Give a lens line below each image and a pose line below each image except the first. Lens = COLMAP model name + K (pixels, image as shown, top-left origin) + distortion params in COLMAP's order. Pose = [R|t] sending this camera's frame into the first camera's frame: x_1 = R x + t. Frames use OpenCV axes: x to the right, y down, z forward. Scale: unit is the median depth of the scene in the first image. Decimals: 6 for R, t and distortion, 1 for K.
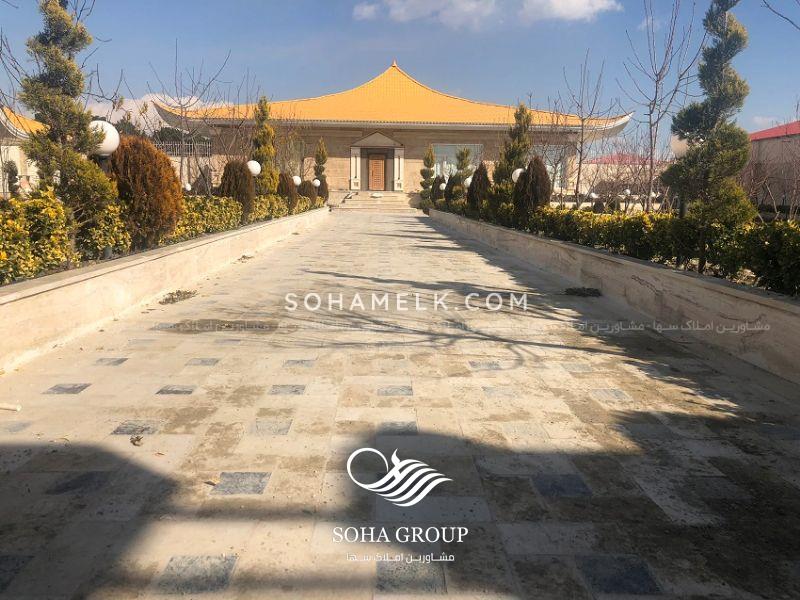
lens RADIAL K [[648.8, 0, 399.8], [0, 648.8, 299.9], [0, 0, 1]] dist [0.012500, -0.016191]
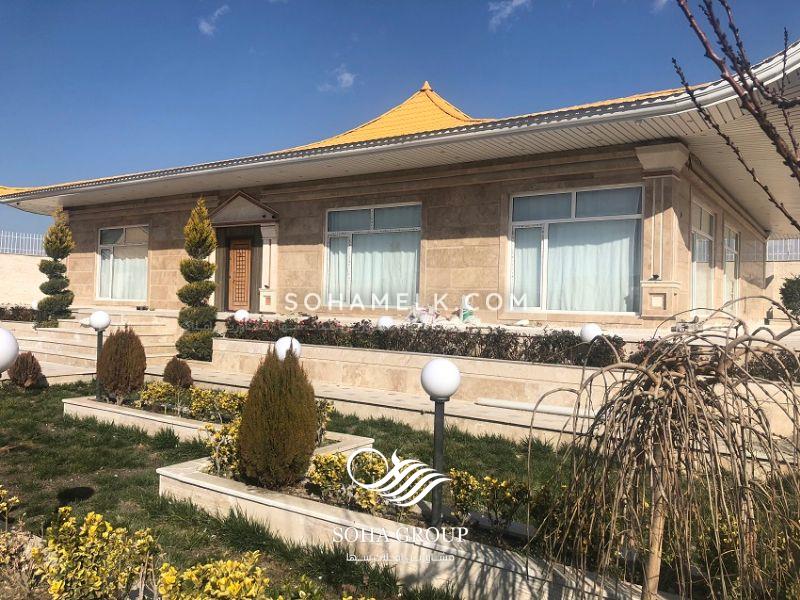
lens RADIAL K [[648.8, 0, 400.0], [0, 648.8, 298.9], [0, 0, 1]] dist [0.012500, -0.016191]
pose [[0.804117, -0.004441, -0.594455, 0.356498], [-0.101673, 0.984211, -0.144886, -0.119941], [0.585712, 0.176946, 0.790969, 0.688067]]
